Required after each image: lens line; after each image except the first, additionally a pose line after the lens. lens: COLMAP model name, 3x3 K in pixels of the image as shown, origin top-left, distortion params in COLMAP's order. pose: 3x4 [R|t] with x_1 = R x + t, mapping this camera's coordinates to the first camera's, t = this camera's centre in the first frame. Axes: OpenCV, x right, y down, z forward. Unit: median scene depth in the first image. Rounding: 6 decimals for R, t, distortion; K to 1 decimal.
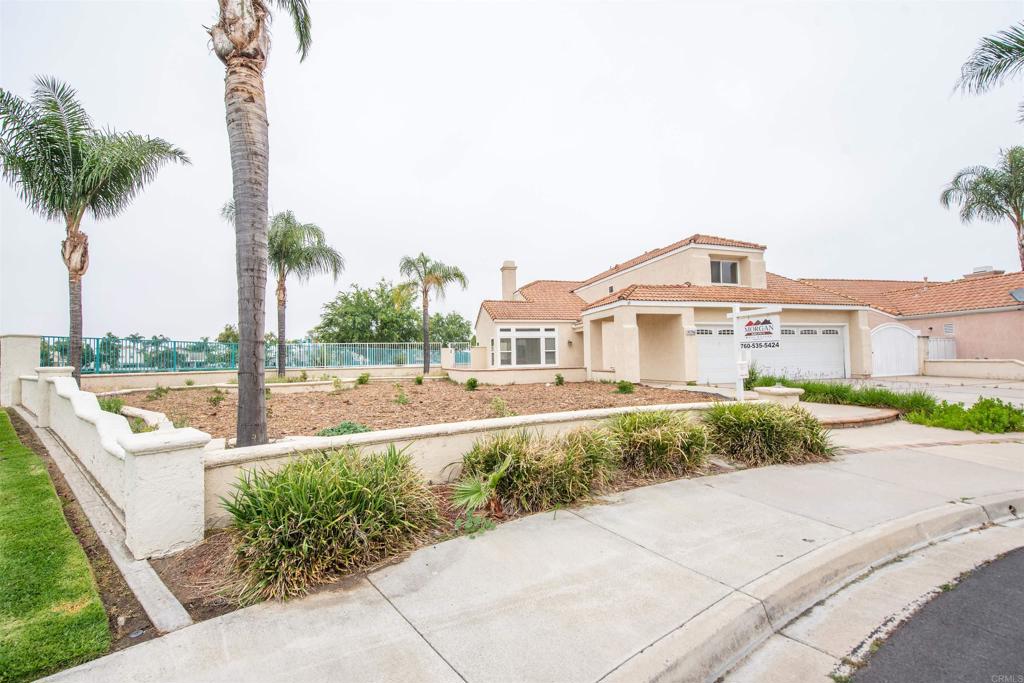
lens RADIAL K [[420.9, 0, 508.9], [0, 420.9, 345.7], [0, 0, 1]] dist [-0.019042, -0.000429]
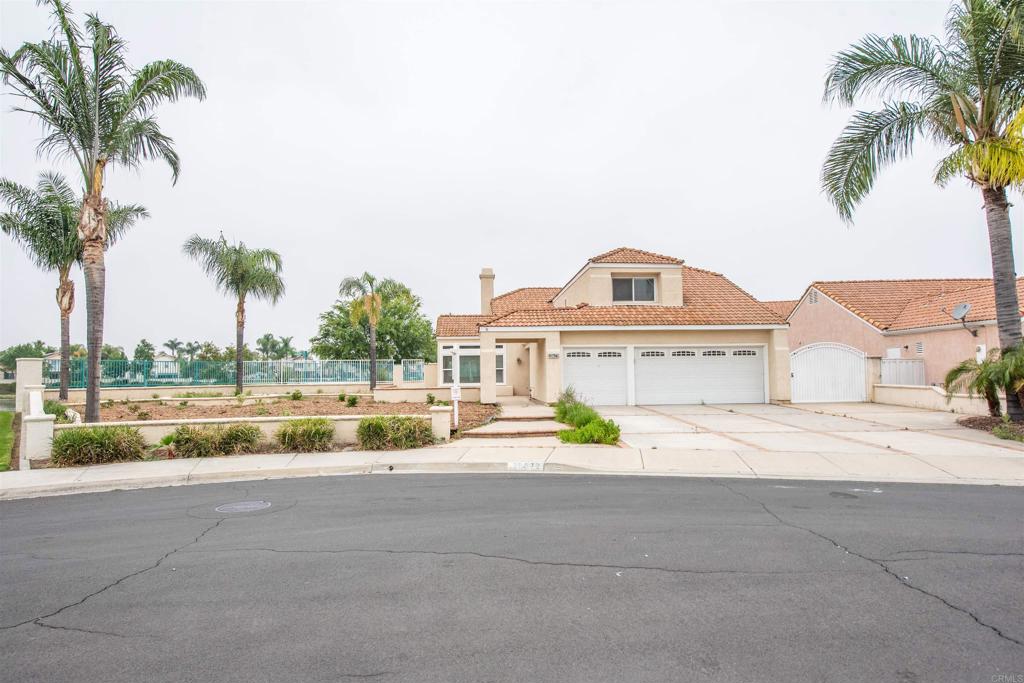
lens RADIAL K [[582.8, 0, 512.0], [0, 582.8, 341.5], [0, 0, 1]] dist [-0.002859, -0.000701]
pose [[0.975856, -0.003544, -0.218386, 0.528838], [-0.000042, 0.999865, -0.016414, -0.035449], [0.218414, 0.016027, 0.975725, -0.356605]]
